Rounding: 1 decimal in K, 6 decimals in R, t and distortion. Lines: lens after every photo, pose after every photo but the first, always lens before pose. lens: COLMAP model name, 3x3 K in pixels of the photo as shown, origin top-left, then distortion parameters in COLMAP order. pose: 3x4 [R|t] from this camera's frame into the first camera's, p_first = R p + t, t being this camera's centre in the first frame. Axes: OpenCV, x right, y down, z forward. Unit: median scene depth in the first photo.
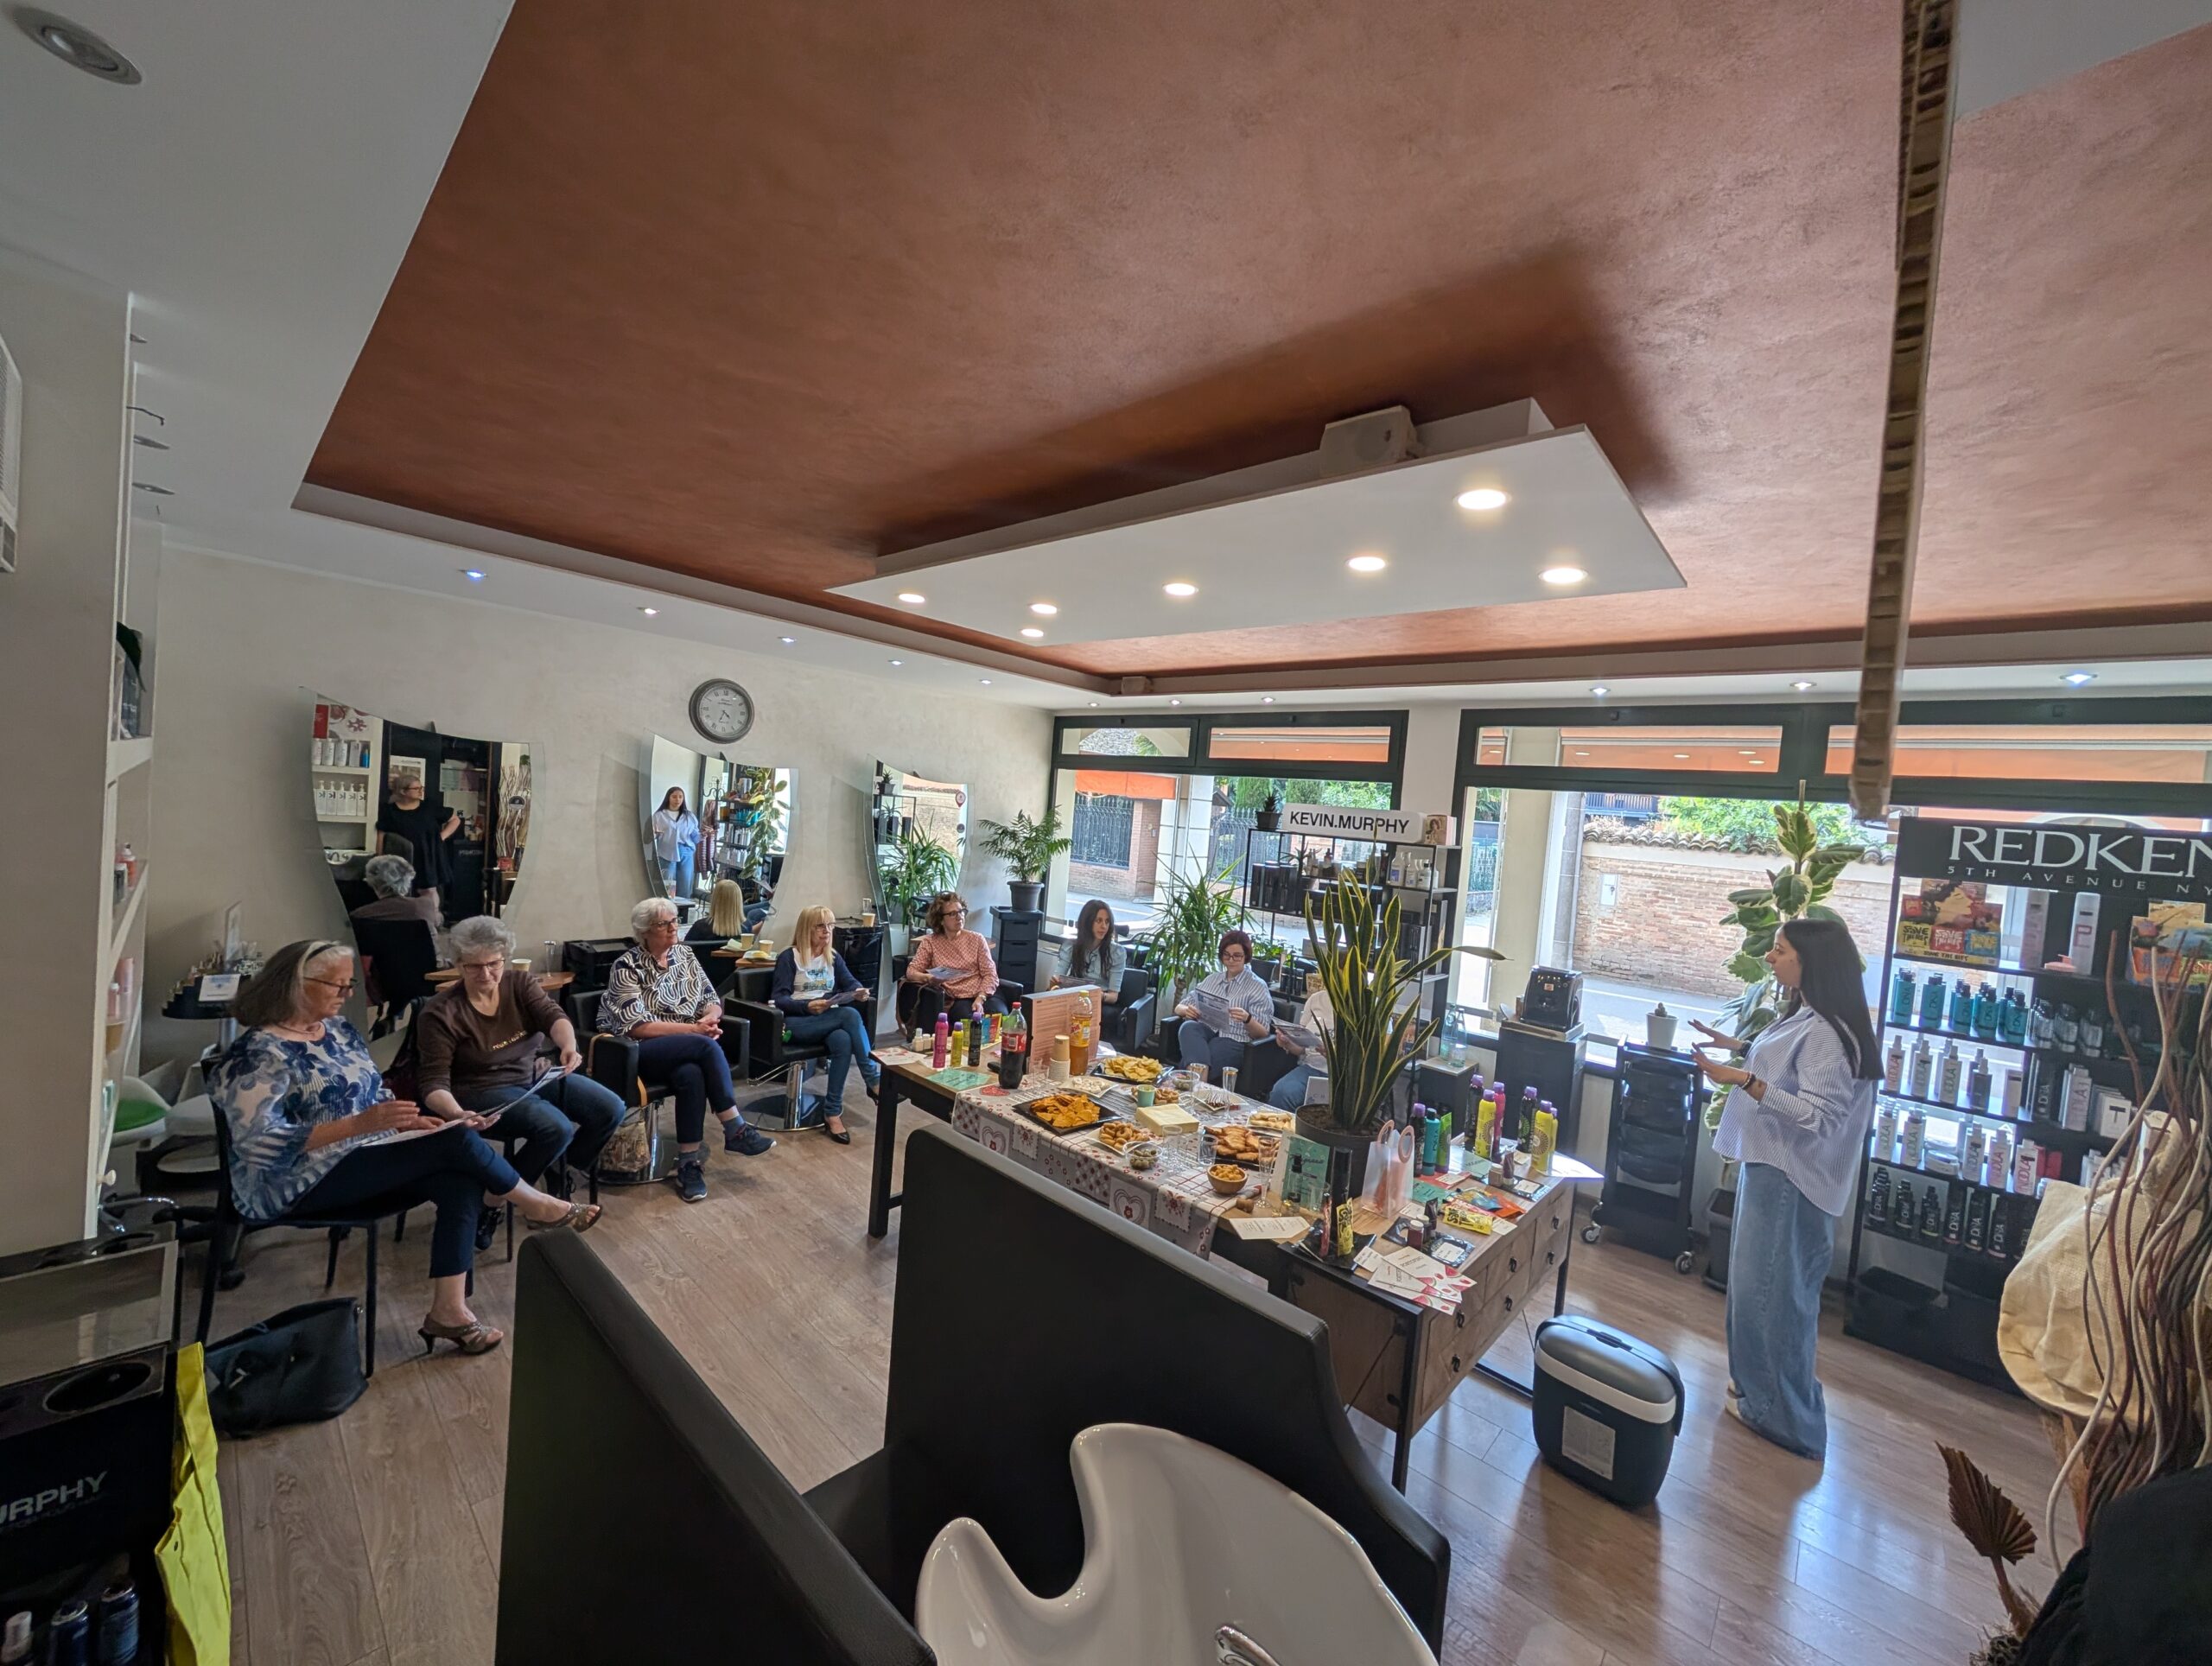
lens RADIAL K [[795.1, 0, 1106.0], [0, 795.1, 833.0], [0, 0, 1]] dist [-0.001021, -0.000028]
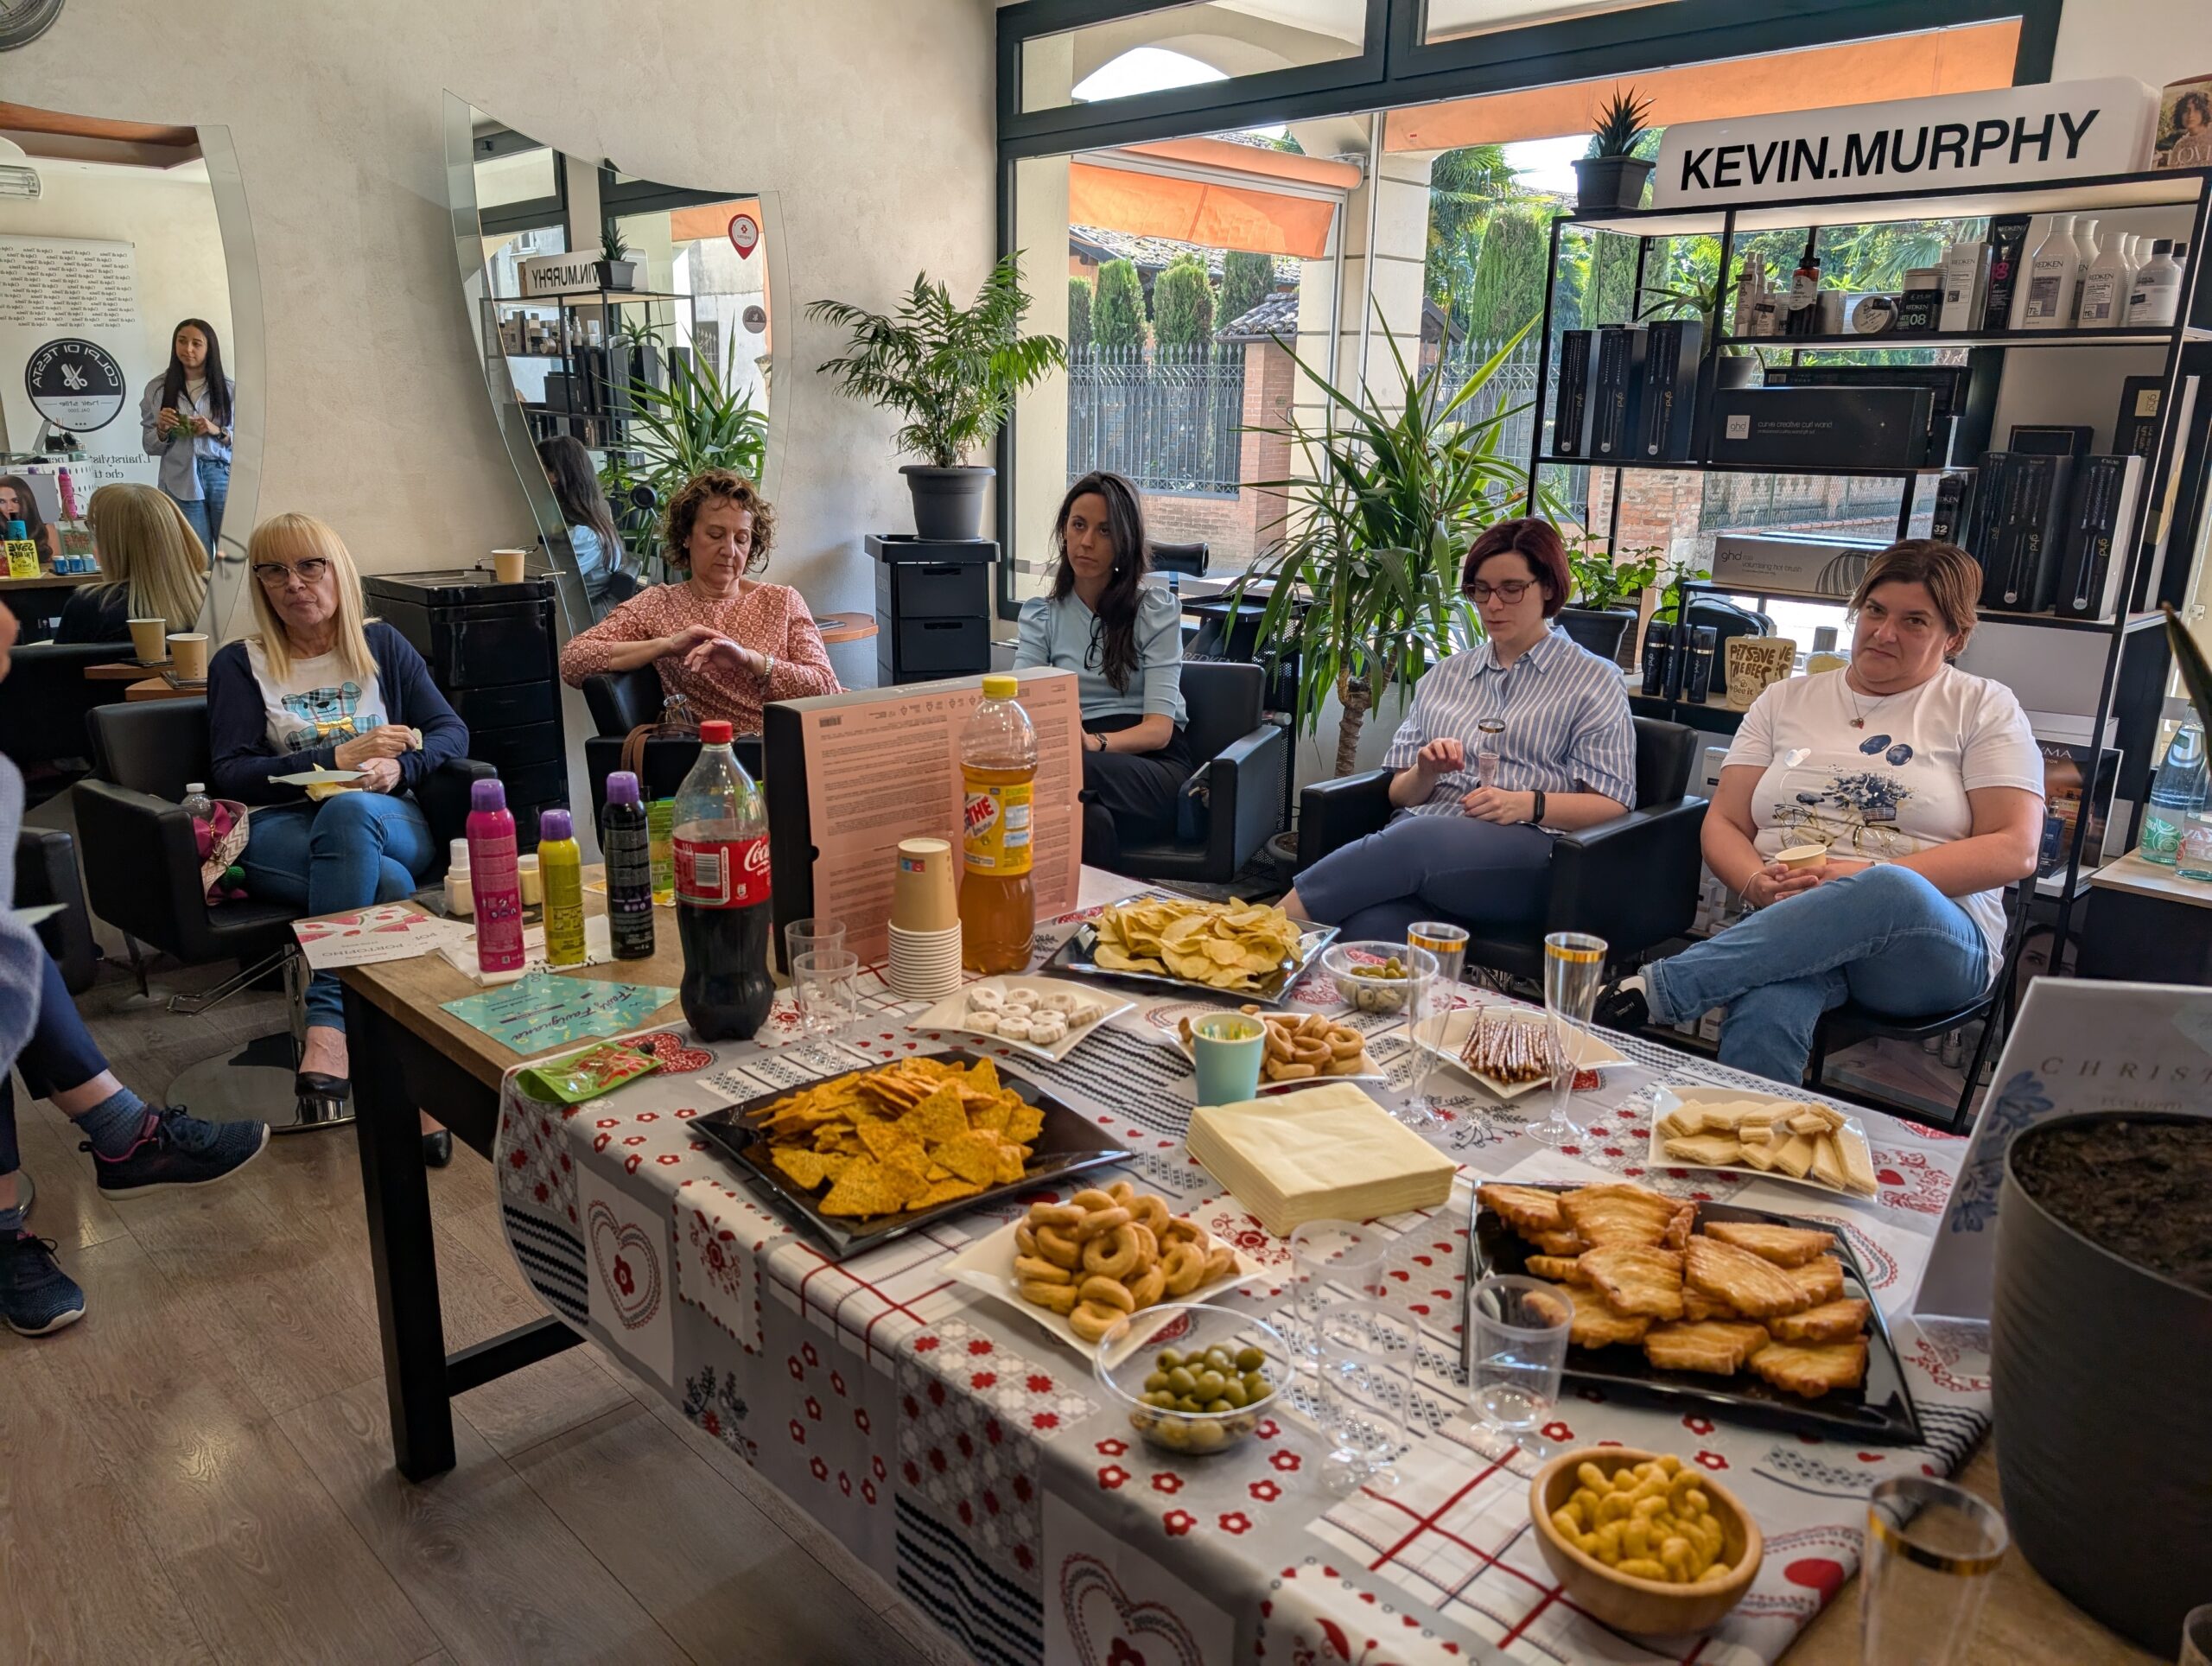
lens RADIAL K [[1618.6, 0, 1107.5], [0, 1618.6, 860.2], [0, 0, 1]] dist [0.063444, -0.060834]
pose [[0.997048, -0.045770, -0.061648, 0.040764], [0.060062, 0.965113, 0.254853, 0.122388], [0.047833, -0.257804, 0.965013, 0.459927]]
